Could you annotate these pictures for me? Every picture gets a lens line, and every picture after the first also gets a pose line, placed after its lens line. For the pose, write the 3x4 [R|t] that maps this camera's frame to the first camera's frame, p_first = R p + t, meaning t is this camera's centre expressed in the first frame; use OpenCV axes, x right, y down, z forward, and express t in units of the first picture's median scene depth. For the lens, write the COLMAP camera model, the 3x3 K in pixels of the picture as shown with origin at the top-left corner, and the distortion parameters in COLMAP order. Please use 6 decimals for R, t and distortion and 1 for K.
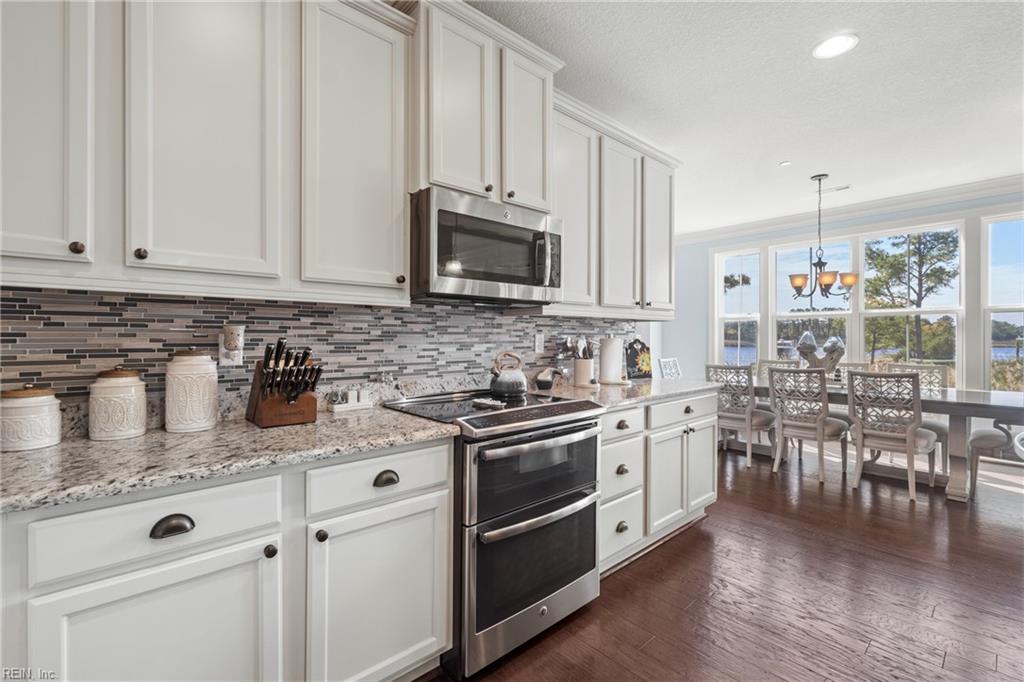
lens RADIAL K [[447.3, 0, 512.0], [0, 447.3, 341.0], [0, 0, 1]] dist [0.001297, -0.000027]
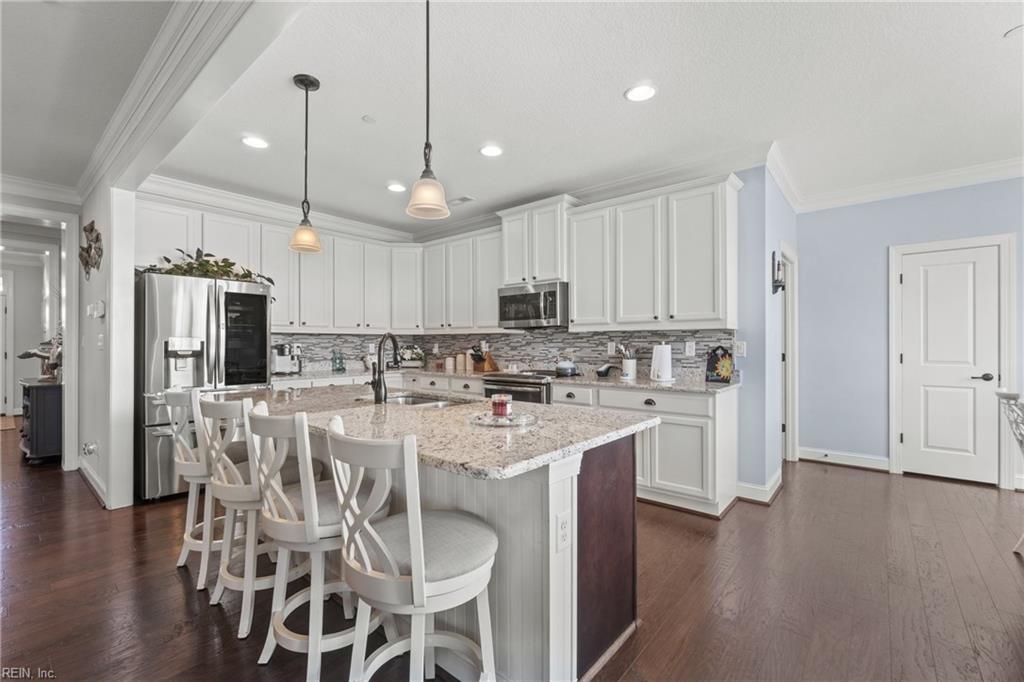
lens RADIAL K [[438.4, 0, 504.9], [0, 438.4, 338.4], [0, 0, 1]] dist [-0.003388, -0.000466]
pose [[0.128094, -0.012637, -0.991682, 1.720803], [-0.004344, 0.999902, -0.013303, -0.007142], [0.991753, 0.006012, 0.128026, 0.498744]]
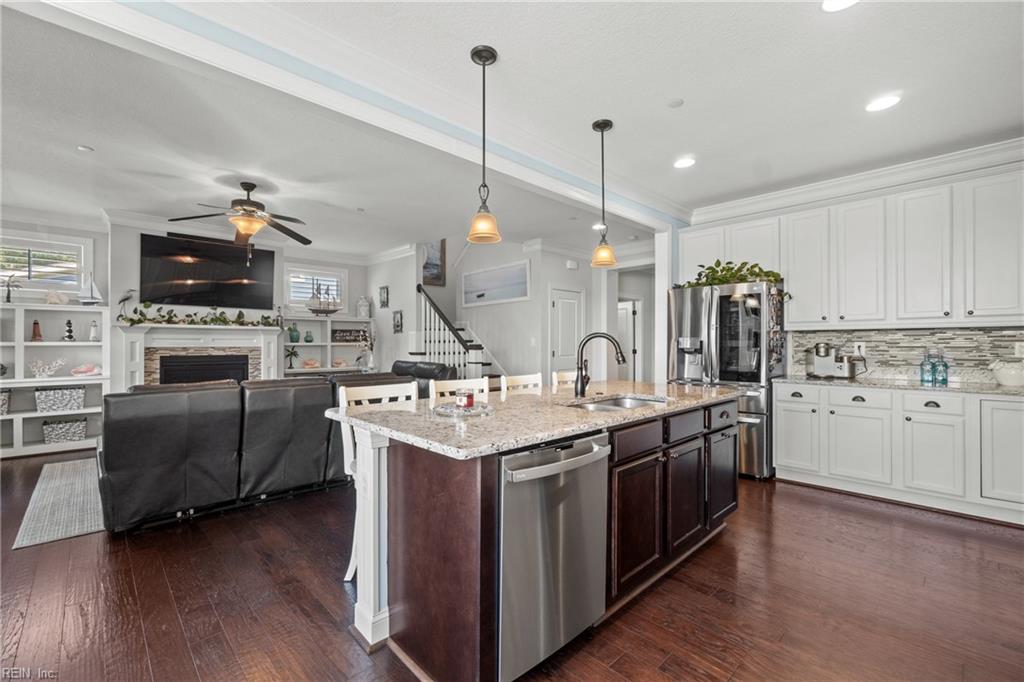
lens RADIAL K [[438.3, 0, 509.4], [0, 438.3, 344.0], [0, 0, 1]] dist [0.000553, -0.000205]
pose [[-0.999485, 0.000248, -0.032088, 0.946342], [0.000011, 0.999973, 0.007371, -0.012735], [0.032089, 0.007367, -0.999458, 1.399910]]
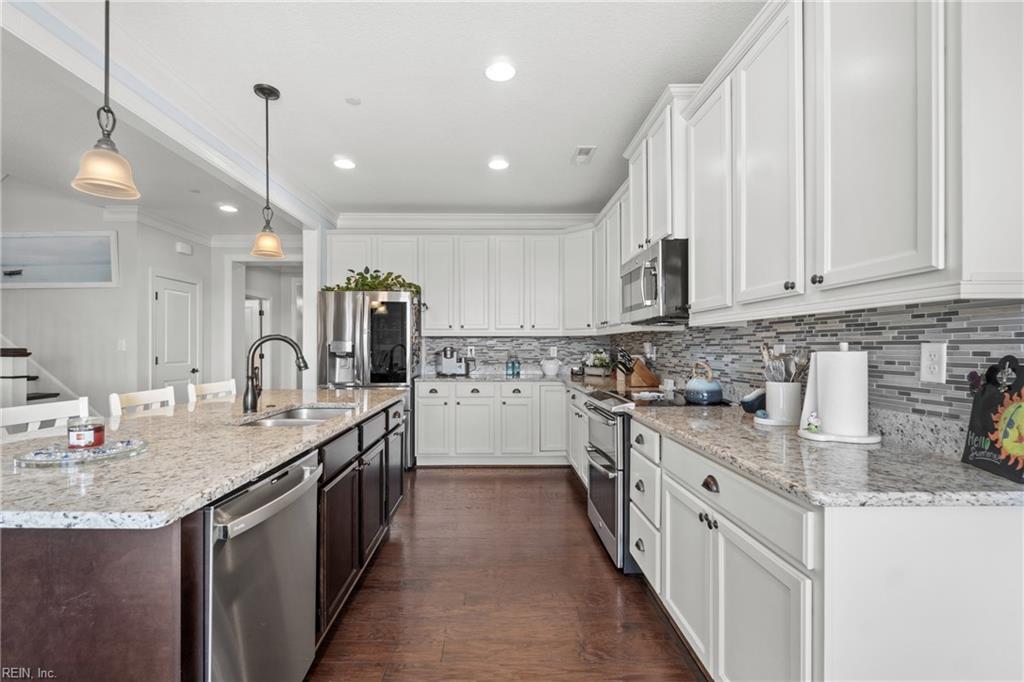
lens RADIAL K [[440.7, 0, 495.6], [0, 440.7, 349.2], [0, 0, 1]] dist [-0.002759, -0.000351]
pose [[-0.667890, 0.002639, -0.744256, 1.066712], [-0.005588, 0.999948, 0.008560, -0.012352], [0.744239, 0.009876, -0.667840, 1.291327]]
